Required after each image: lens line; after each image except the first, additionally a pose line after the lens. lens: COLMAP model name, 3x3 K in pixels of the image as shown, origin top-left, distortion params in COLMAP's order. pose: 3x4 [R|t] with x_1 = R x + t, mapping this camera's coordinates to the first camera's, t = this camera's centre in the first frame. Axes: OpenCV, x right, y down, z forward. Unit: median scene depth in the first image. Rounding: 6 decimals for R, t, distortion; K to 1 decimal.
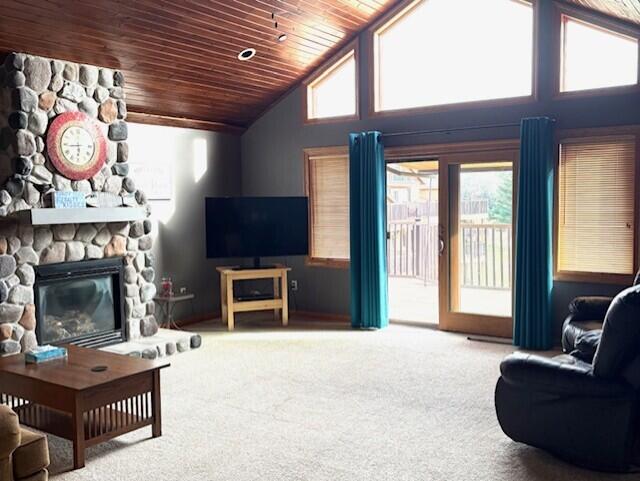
lens RADIAL K [[642.9, 0, 331.0], [0, 642.9, 240.5], [0, 0, 1]] dist [-0.005643, 0.000000]
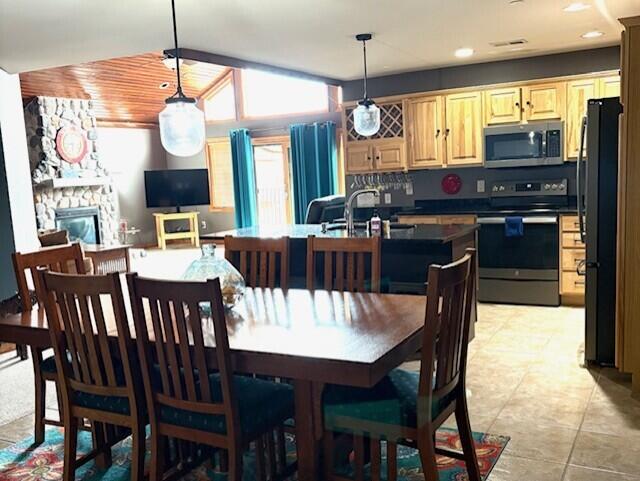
lens RADIAL K [[642.9, 0, 323.4], [0, 642.9, 261.1], [0, 0, 1]] dist [-0.005643, 0.000000]
pose [[0.996415, -0.038083, 0.075548, 0.153439], [0.032258, 0.996518, 0.076886, 0.060992], [-0.078213, -0.074174, 0.994174, -0.818951]]
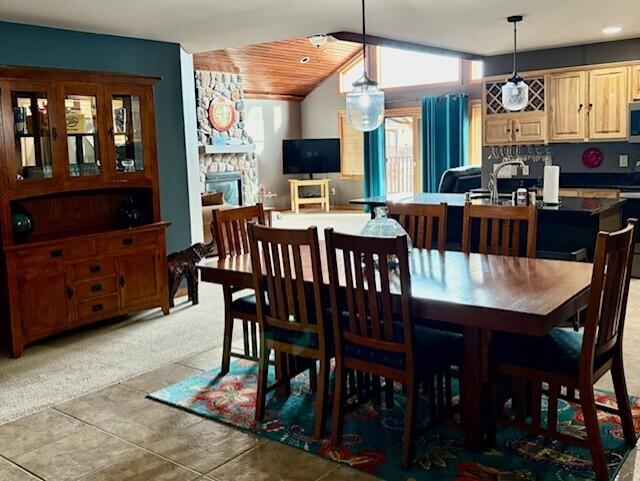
lens RADIAL K [[642.9, 0, 315.3], [0, 642.9, 209.1], [0, 0, 1]] dist [-0.005643, 0.000000]
pose [[0.994041, -0.000788, -0.109000, 0.104411], [0.005363, 0.999116, 0.041684, 0.060761], [0.108871, -0.042021, 0.993167, -0.890233]]
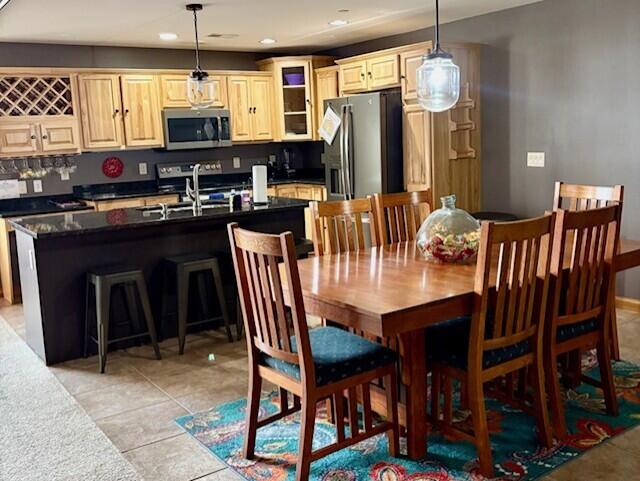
lens RADIAL K [[642.9, 0, 321.8], [0, 642.9, 225.8], [0, 0, 1]] dist [-0.005643, 0.000000]
pose [[0.373174, -0.119480, 0.920036, -0.406726], [0.090978, 0.991606, 0.091873, 0.050150], [-0.923290, 0.049418, 0.380912, -0.431798]]
